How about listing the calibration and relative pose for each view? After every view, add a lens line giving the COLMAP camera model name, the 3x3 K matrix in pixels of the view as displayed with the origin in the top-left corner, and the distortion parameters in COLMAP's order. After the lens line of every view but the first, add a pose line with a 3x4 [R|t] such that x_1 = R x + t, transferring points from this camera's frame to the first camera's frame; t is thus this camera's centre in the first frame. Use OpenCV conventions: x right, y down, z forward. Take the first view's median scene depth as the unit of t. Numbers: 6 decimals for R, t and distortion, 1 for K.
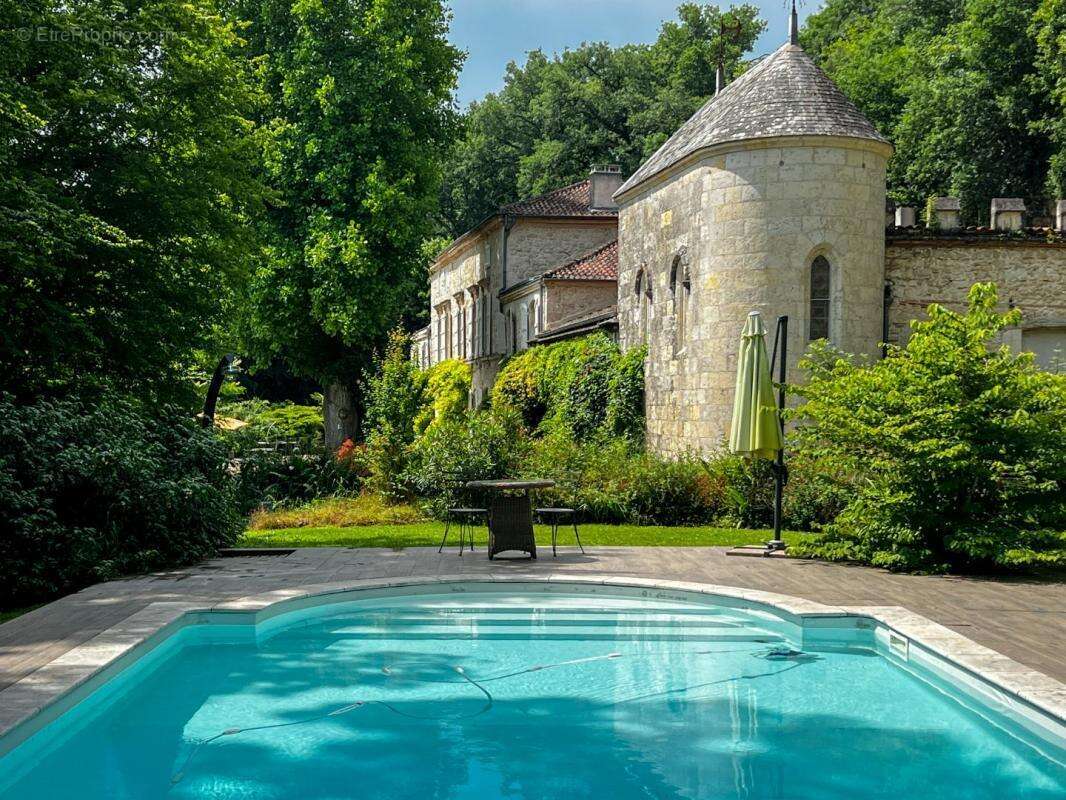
lens RADIAL K [[1497.4, 0, 533.0], [0, 1497.4, 400.0], [0, 0, 1]] dist [0.092829, -0.056731]
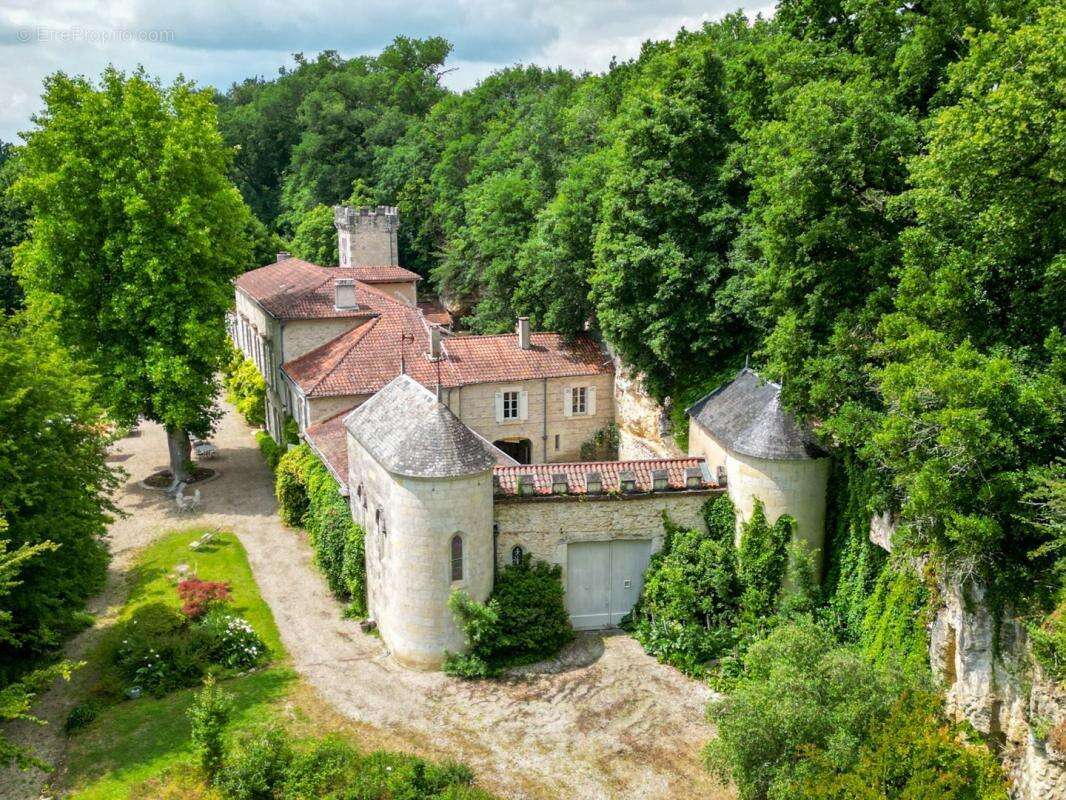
lens RADIAL K [[948.2, 0, 535.2], [0, 948.2, 407.1], [0, 0, 1]] dist [0.055668, -0.013668]
pose [[0.974389, -0.050688, 0.219081, 0.021419], [0.013087, 0.985394, 0.169785, -0.228456], [-0.224487, -0.162569, 0.960821, -0.046972]]
